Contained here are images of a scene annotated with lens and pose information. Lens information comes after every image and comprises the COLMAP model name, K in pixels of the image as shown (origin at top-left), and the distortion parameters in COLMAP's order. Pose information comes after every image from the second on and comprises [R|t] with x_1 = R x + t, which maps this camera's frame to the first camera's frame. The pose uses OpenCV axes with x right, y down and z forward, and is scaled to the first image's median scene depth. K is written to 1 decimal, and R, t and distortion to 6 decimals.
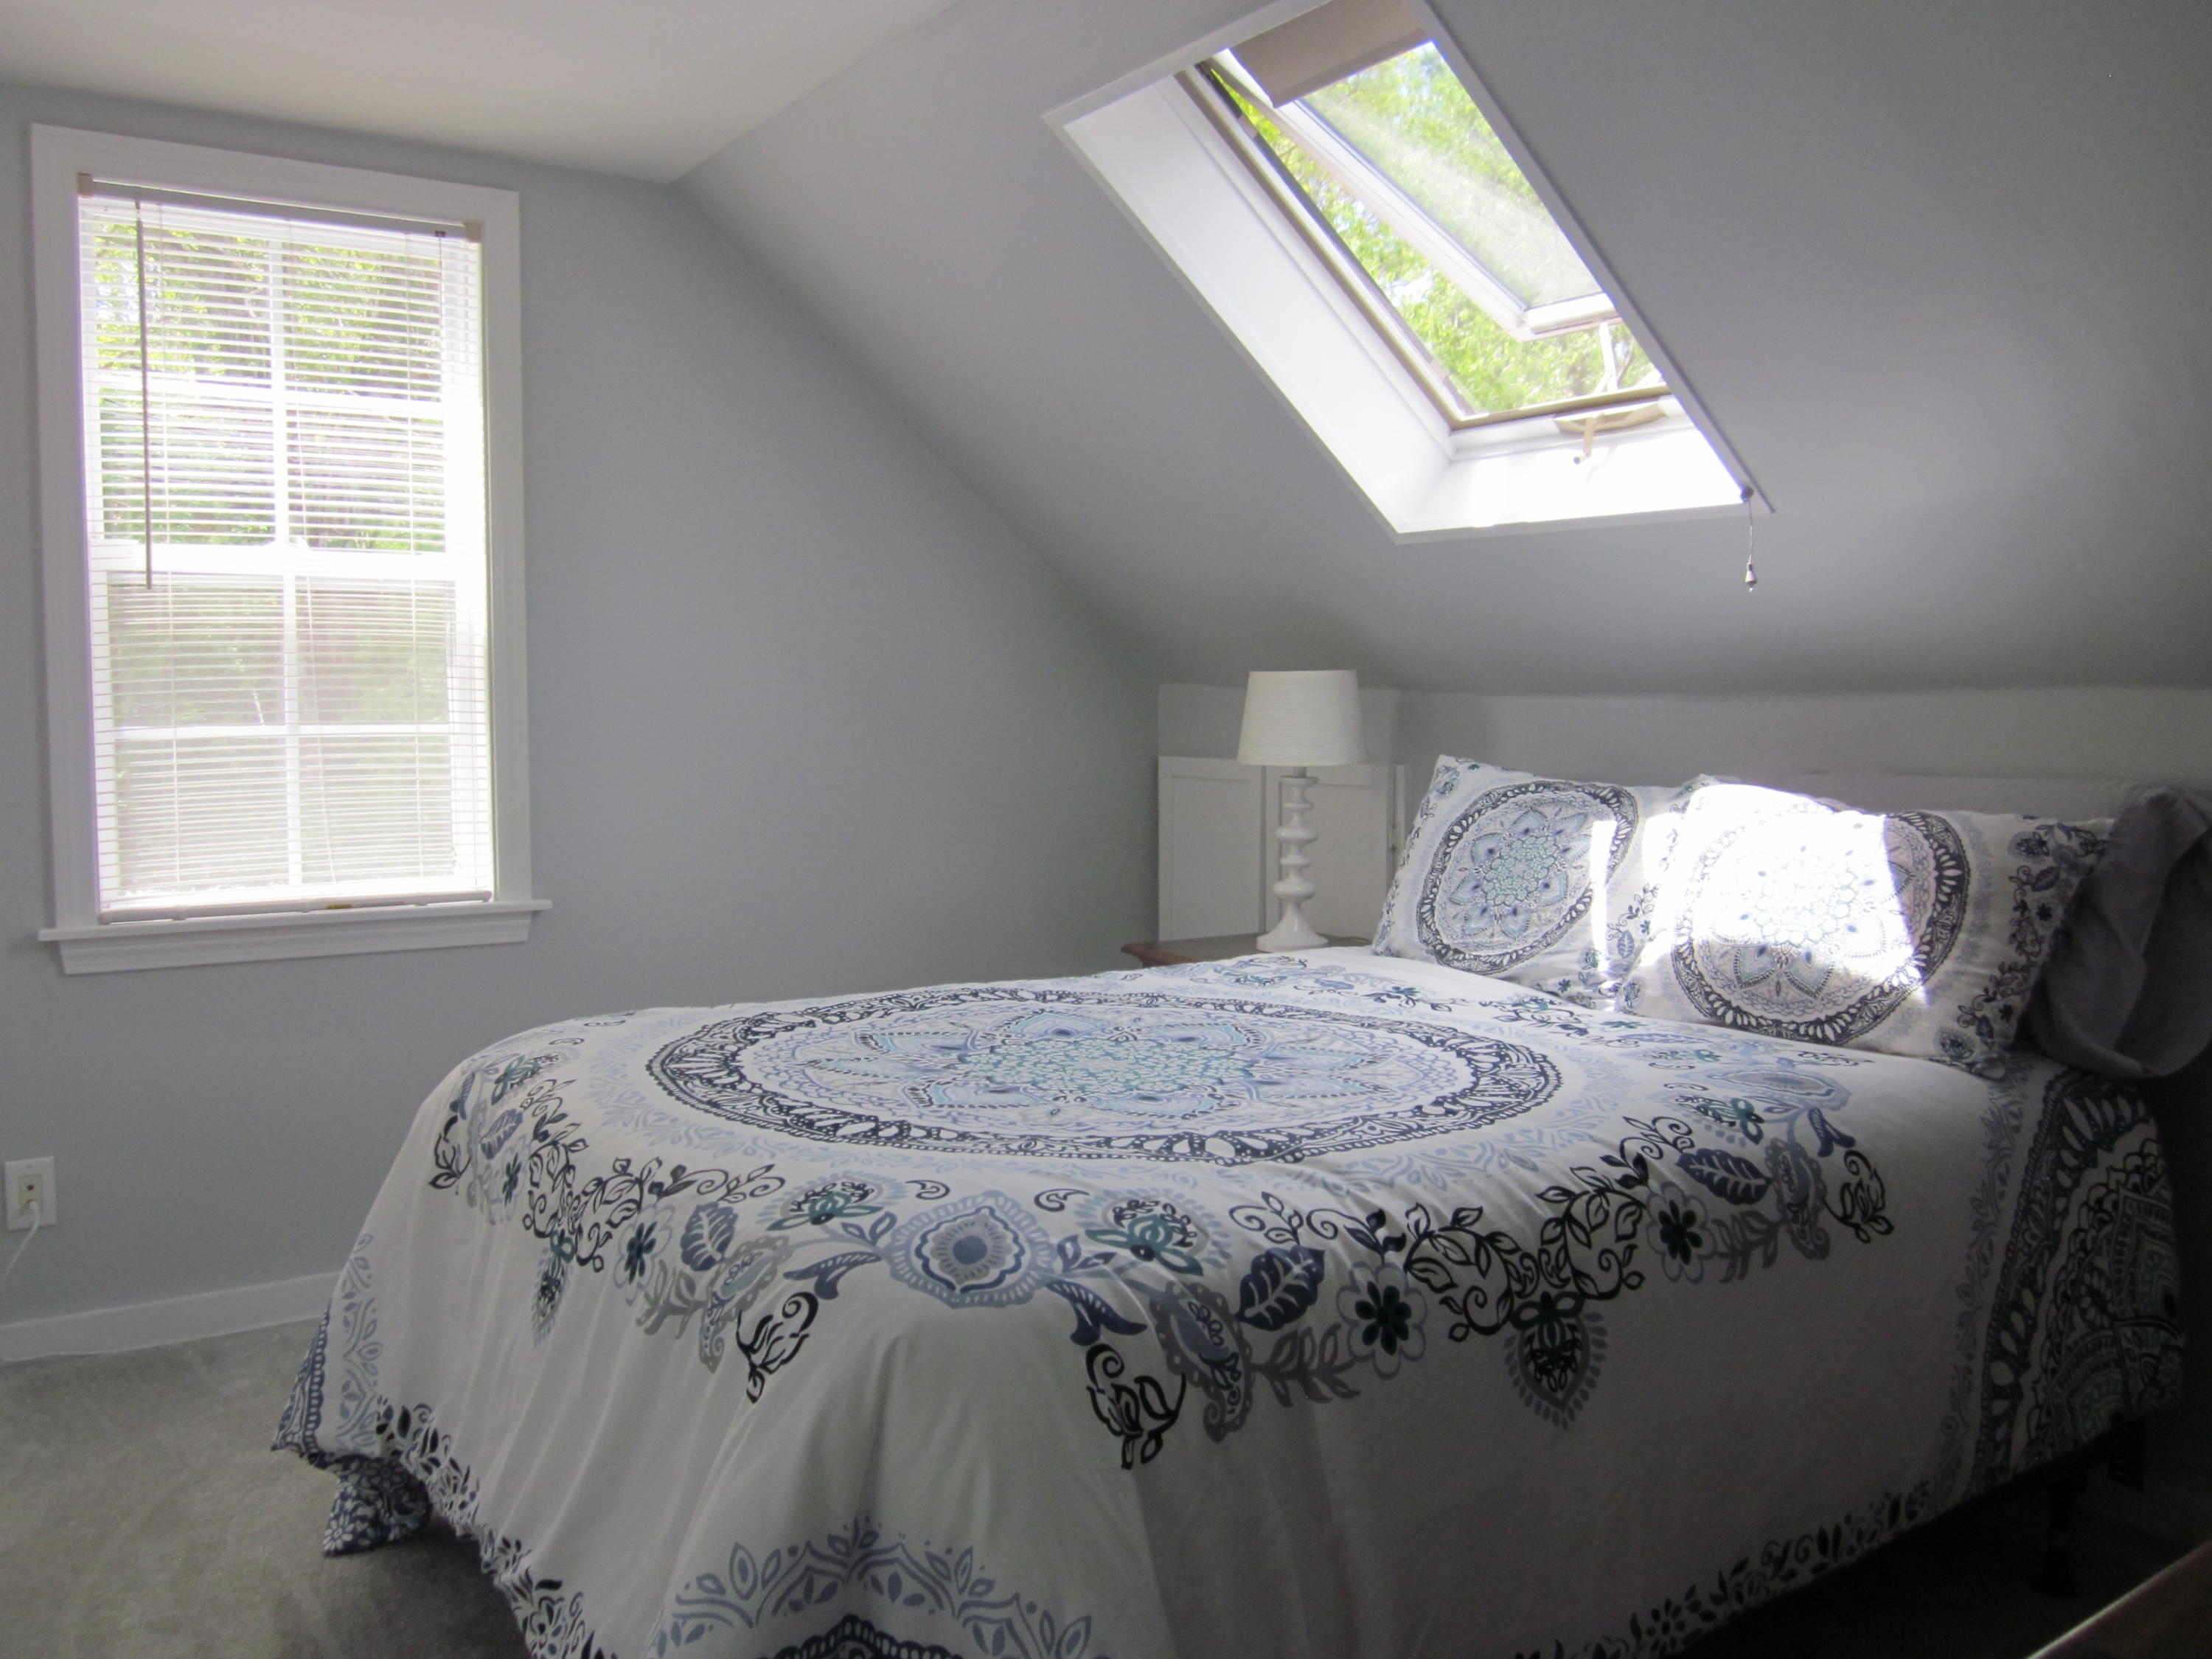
lens RADIAL K [[1846.1, 0, 1116.0], [0, 1846.1, 832.2], [0, 0, 1]] dist [-0.049663, 0.016445]
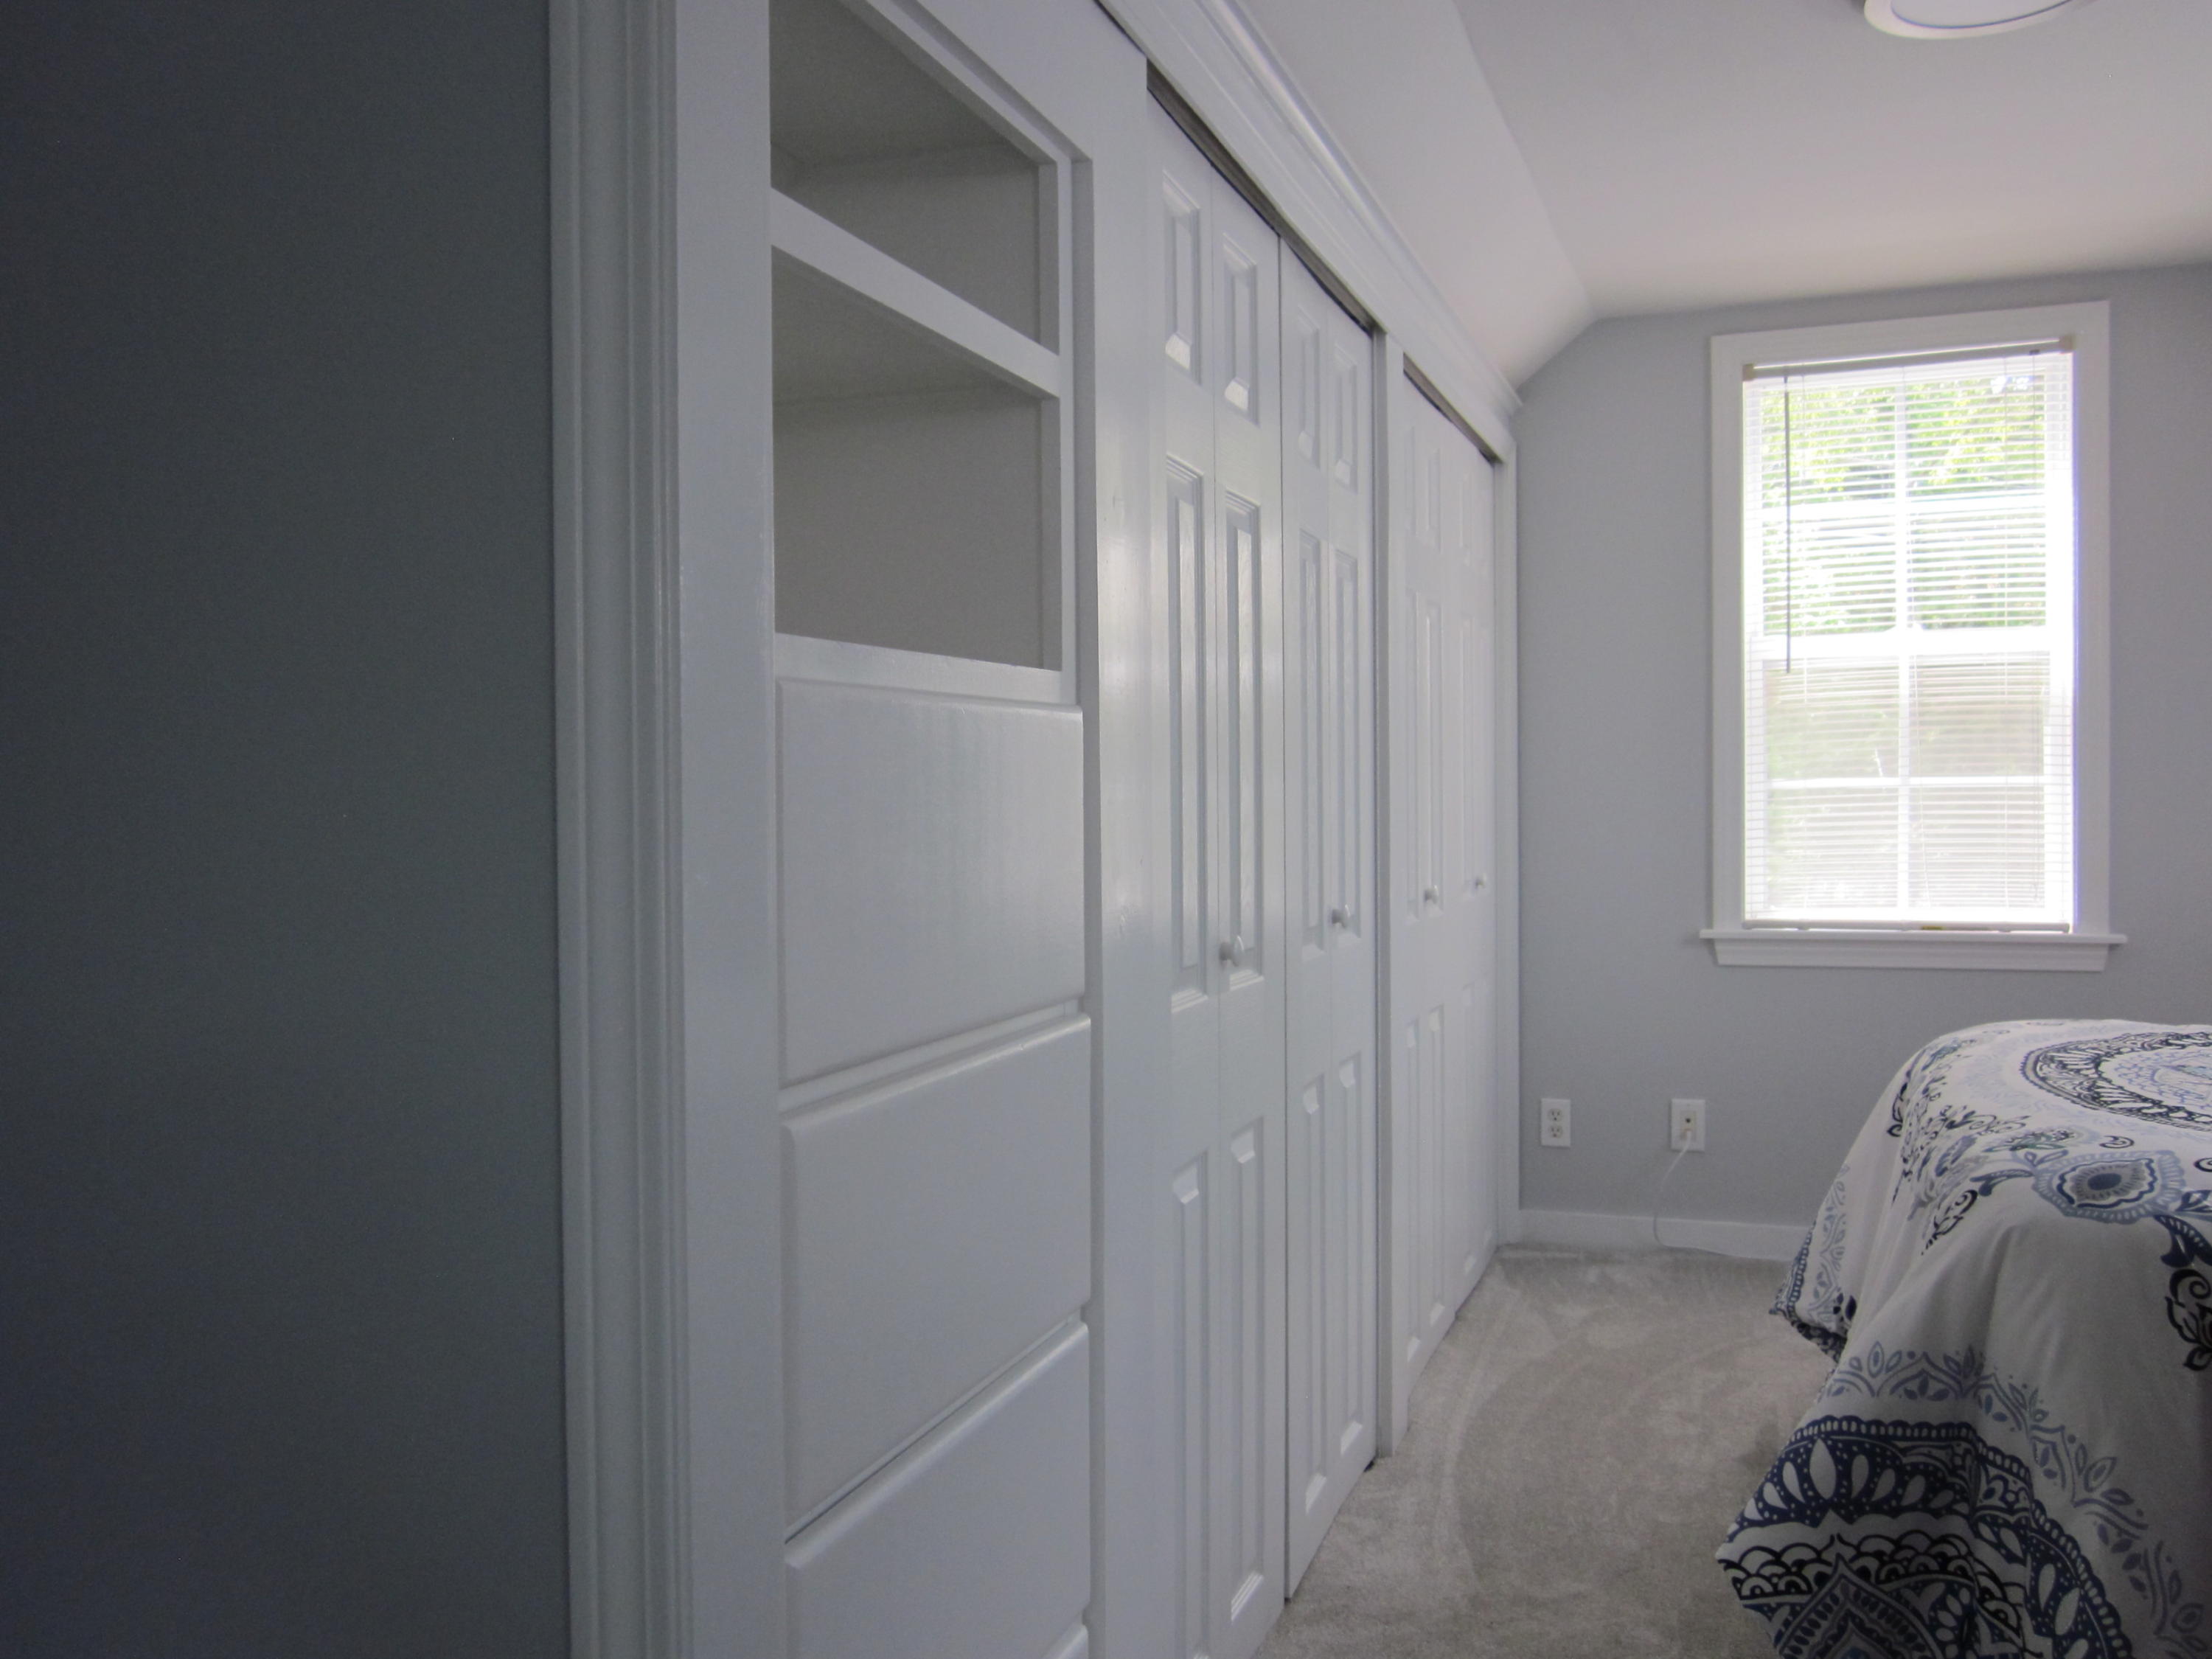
lens RADIAL K [[1846.1, 0, 1104.0], [0, 1846.1, 833.8], [0, 0, 1]] dist [-0.049663, 0.016445]
pose [[0.572615, 0.017284, -0.819642, 0.361195], [-0.041694, 0.999098, -0.008060, 0.016283], [0.818764, 0.038790, 0.572819, -0.196462]]
